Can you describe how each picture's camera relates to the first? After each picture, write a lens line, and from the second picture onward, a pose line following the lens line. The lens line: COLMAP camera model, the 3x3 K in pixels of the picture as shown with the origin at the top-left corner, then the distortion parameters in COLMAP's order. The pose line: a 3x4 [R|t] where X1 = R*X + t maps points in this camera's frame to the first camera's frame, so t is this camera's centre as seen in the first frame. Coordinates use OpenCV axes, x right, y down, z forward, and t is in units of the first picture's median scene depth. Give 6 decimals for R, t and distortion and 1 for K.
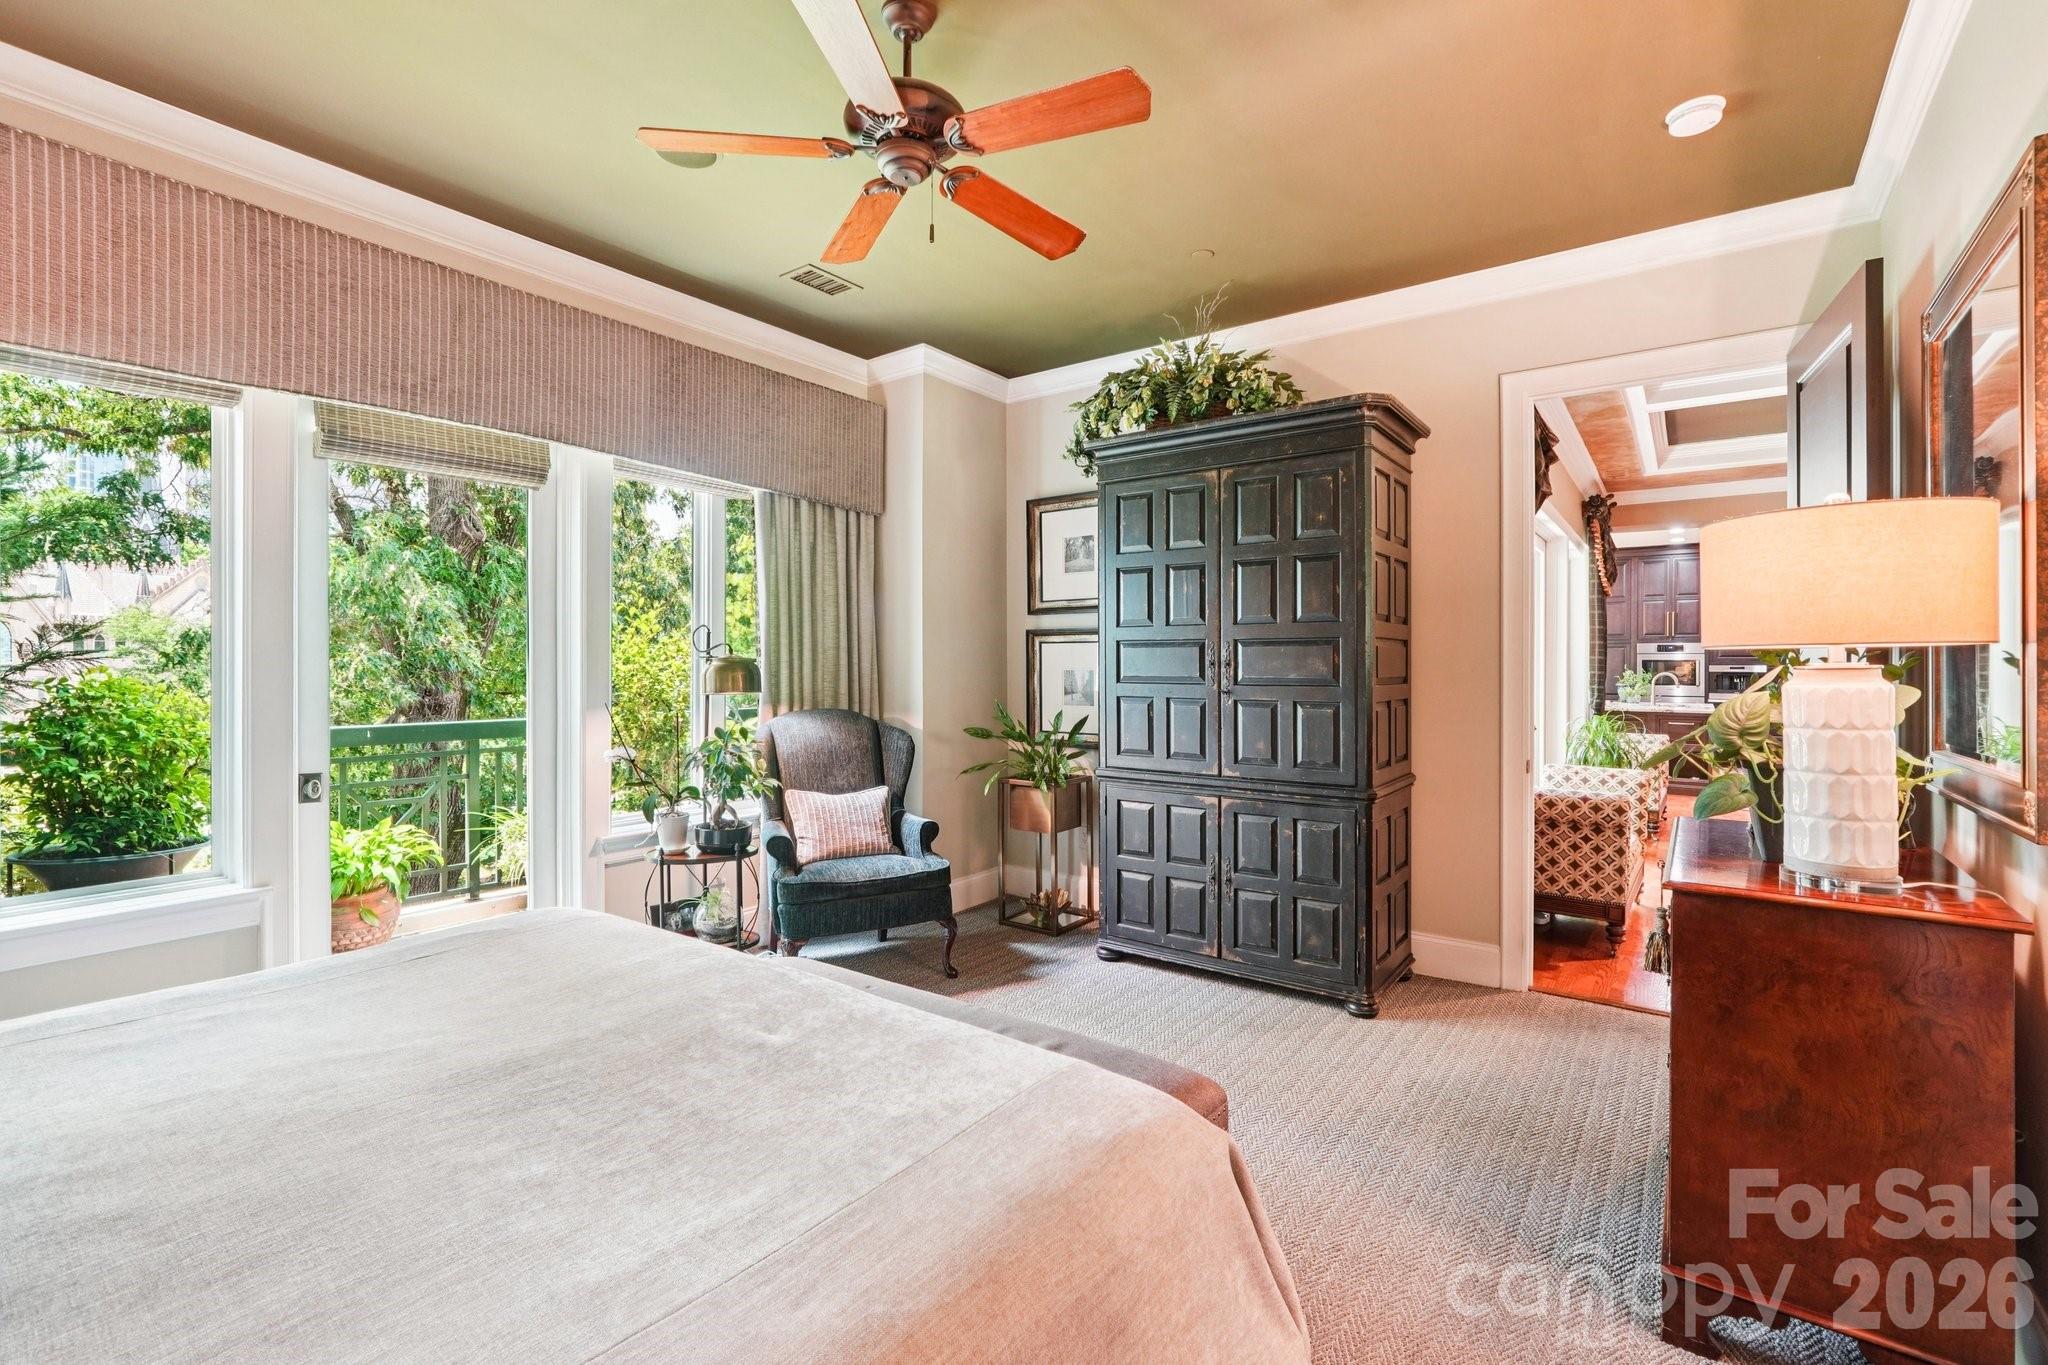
lens RADIAL K [[896.4, 0, 1017.6], [0, 896.4, 681.0], [0, 0, 1]] dist [-0.021562, 0.009313]
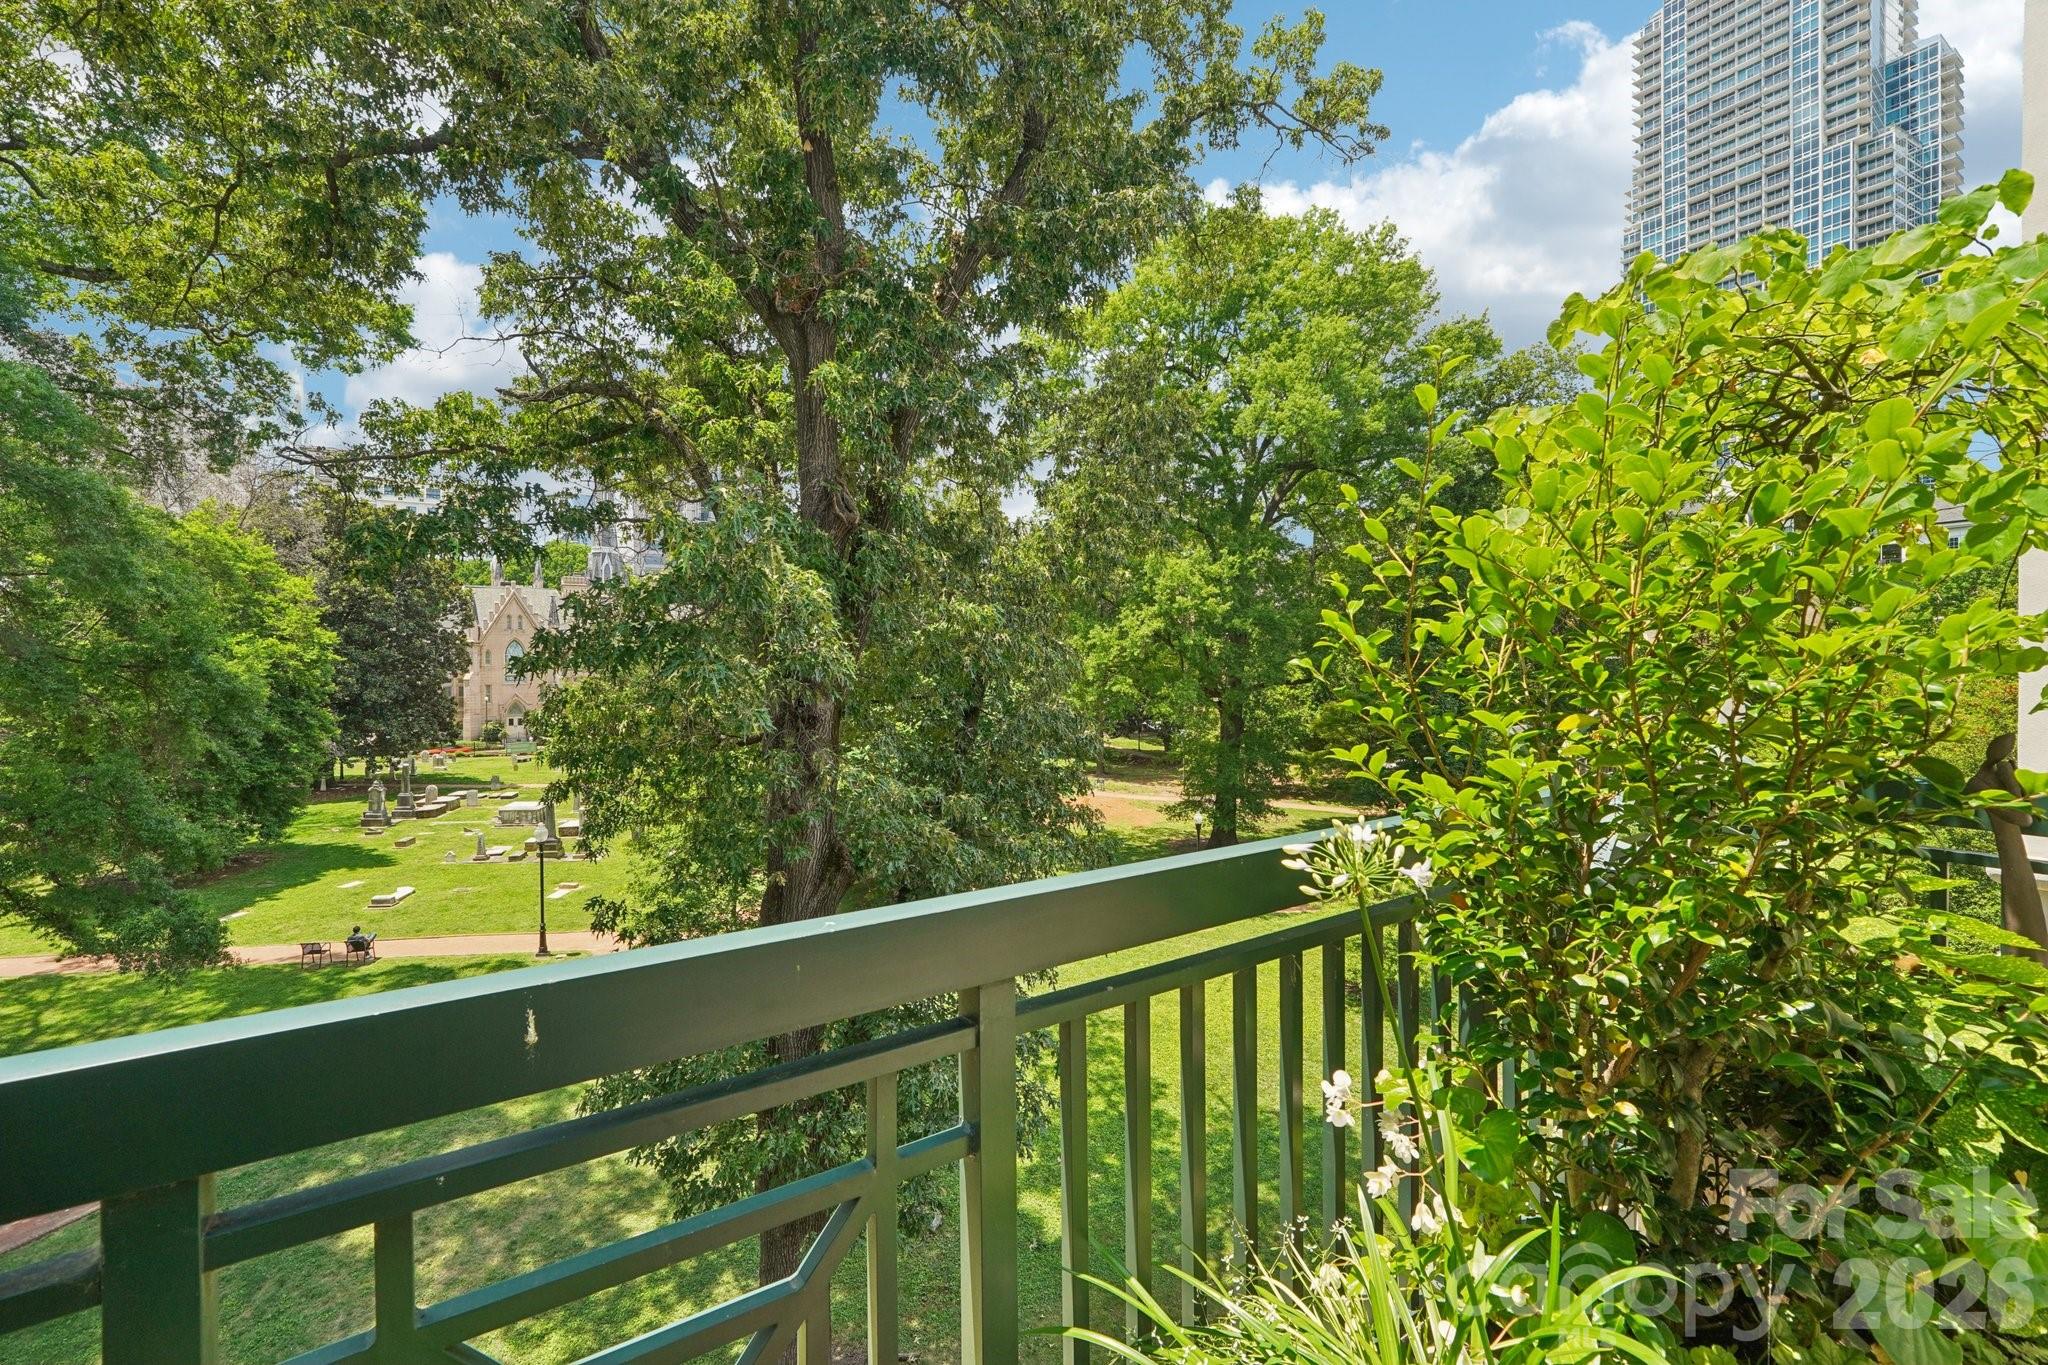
lens RADIAL K [[899.1, 0, 1027.7], [0, 899.1, 676.3], [0, 0, 1]] dist [-0.019021, 0.008875]
pose [[0.944877, -0.003831, -0.327404, -0.173144], [-0.000973, 0.999894, -0.014506, -0.001902], [0.327425, 0.014025, 0.944773, 0.258451]]
